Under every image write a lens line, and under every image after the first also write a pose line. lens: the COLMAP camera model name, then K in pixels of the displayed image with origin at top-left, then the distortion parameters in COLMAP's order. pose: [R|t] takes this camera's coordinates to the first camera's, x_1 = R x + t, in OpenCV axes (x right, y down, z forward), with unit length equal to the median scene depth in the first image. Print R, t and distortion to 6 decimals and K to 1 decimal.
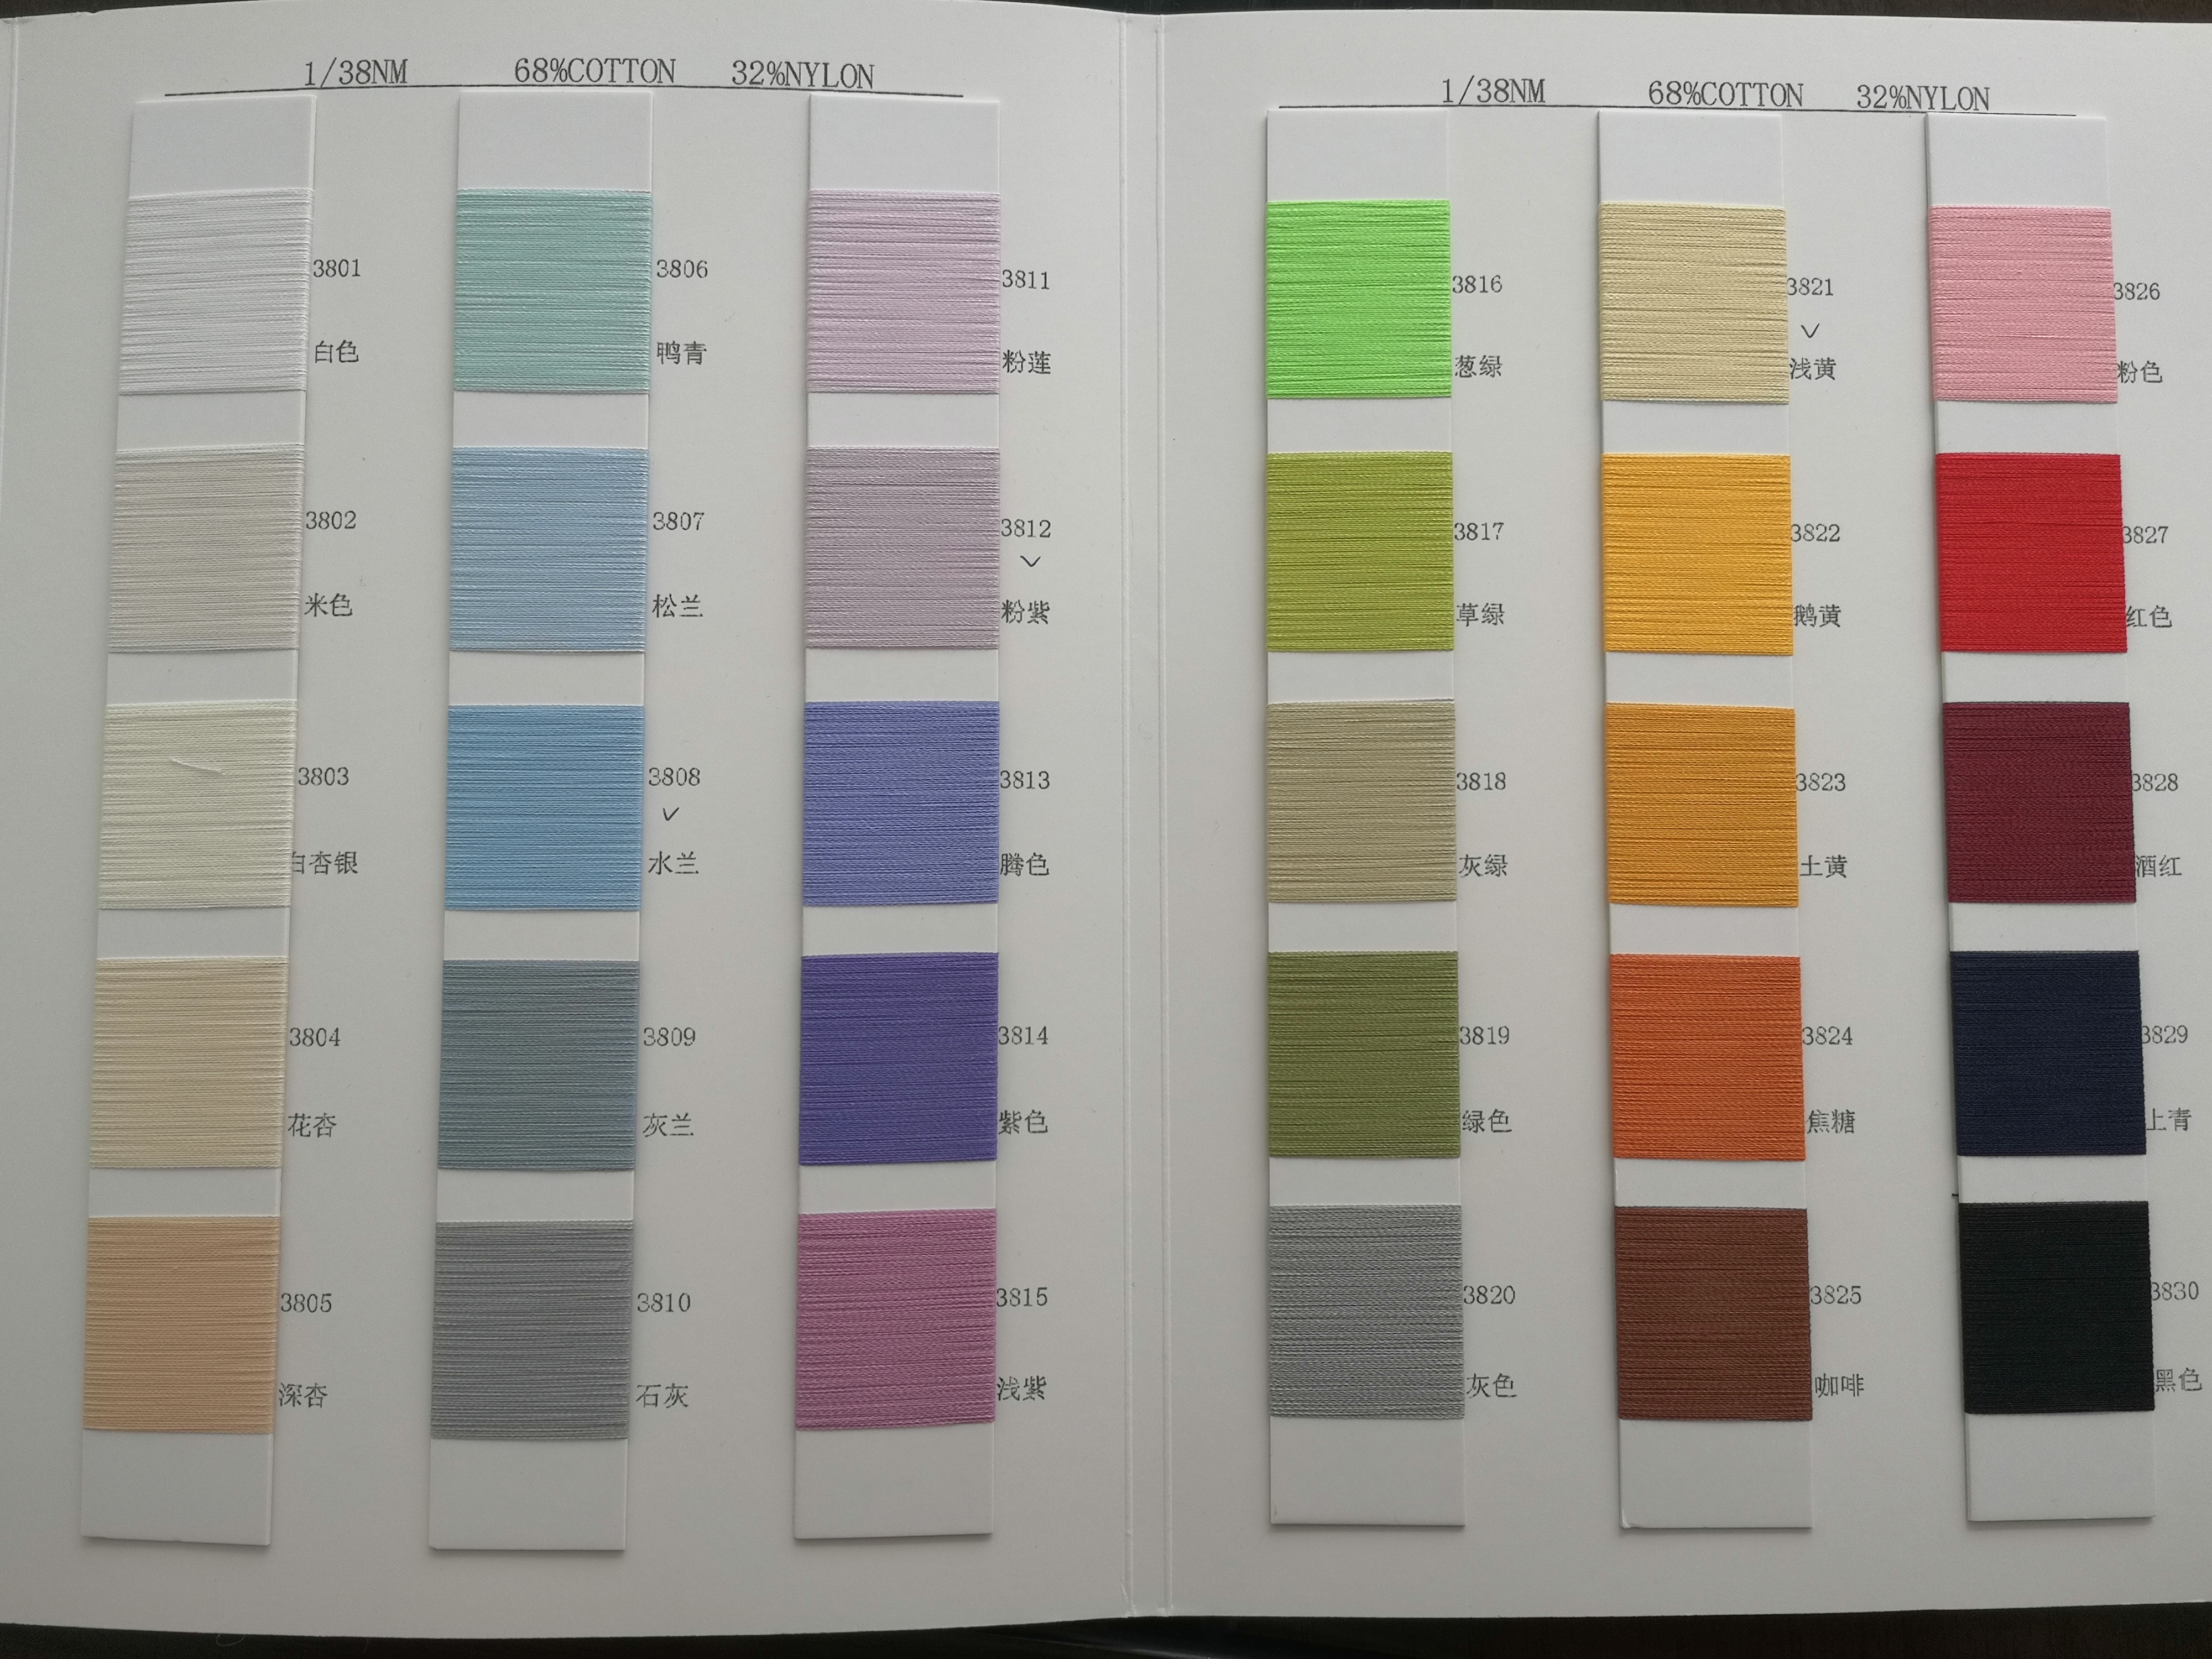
lens RADIAL K [[1797.3, 0, 1106.0], [0, 1797.3, 829.5], [0, 0, 1]] dist [-0.003411, -0.003613]
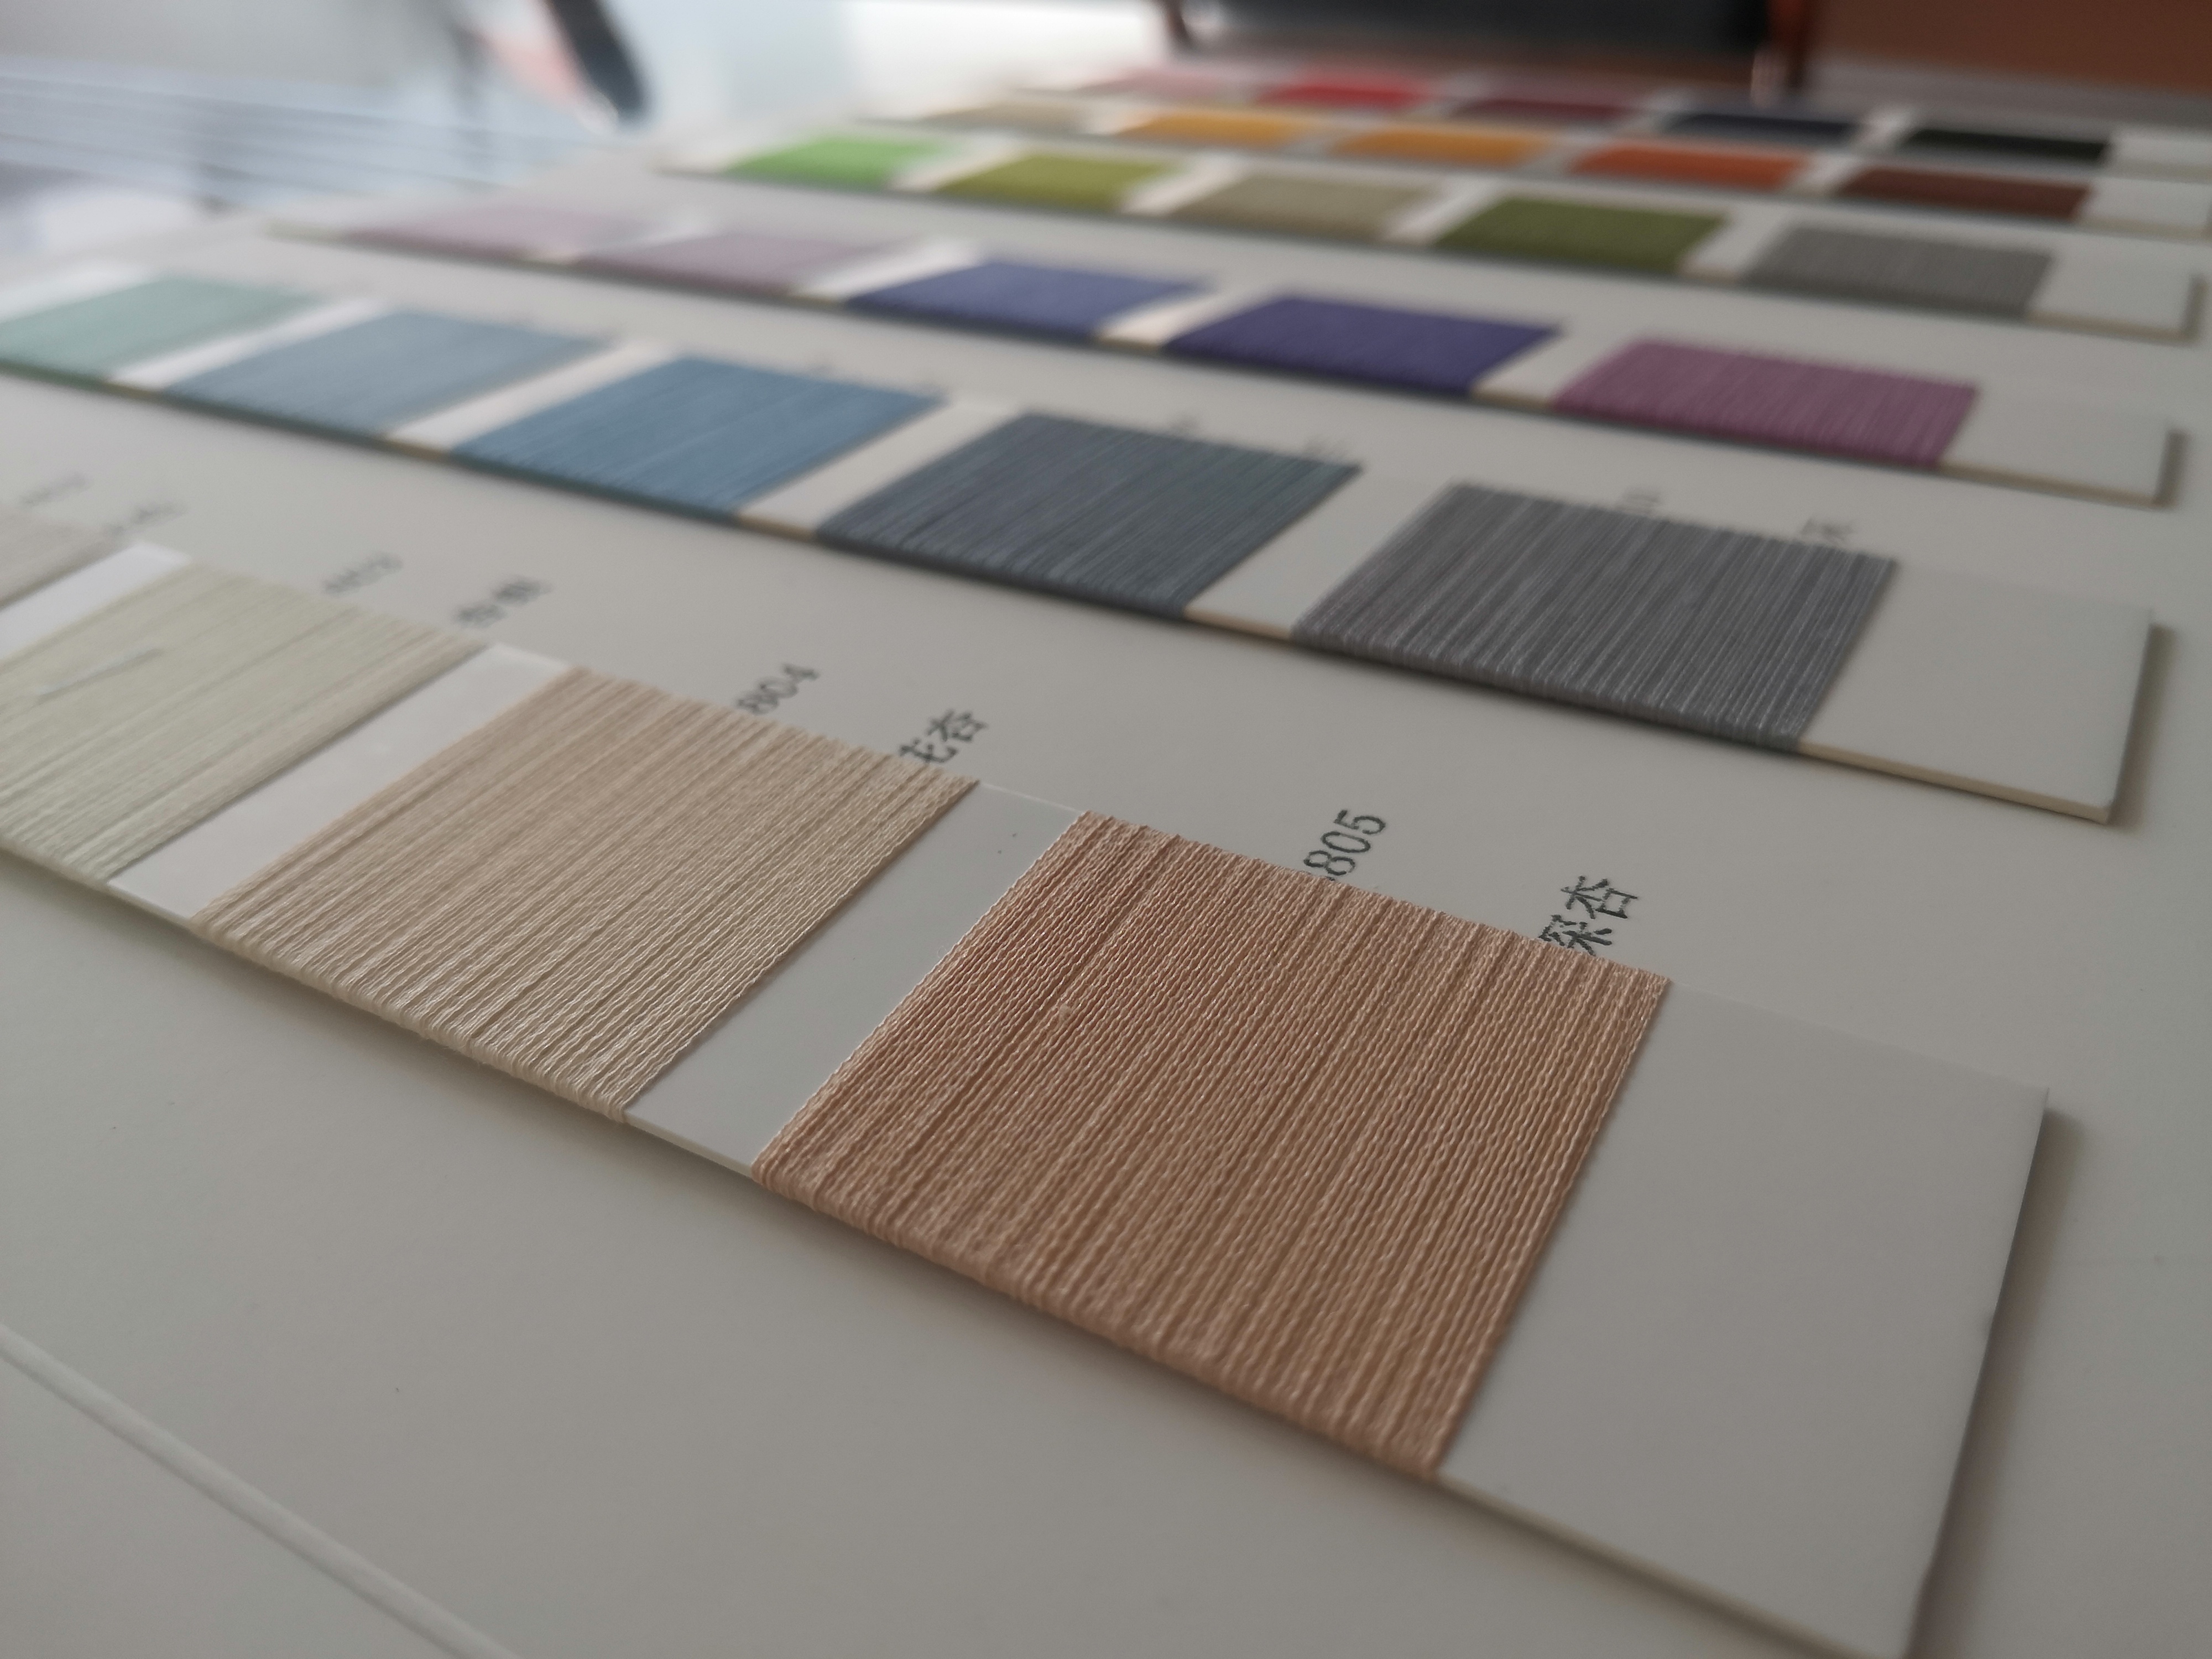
lens RADIAL K [[1678.1, 0, 1106.0], [0, 1678.1, 829.5], [0, 0, 1]] dist [0.009683, 0.001387]
pose [[0.514867, -0.518204, 0.682918, -0.693163], [0.856383, 0.347132, -0.382240, 0.349156], [-0.038985, 0.781642, 0.622508, 0.786431]]
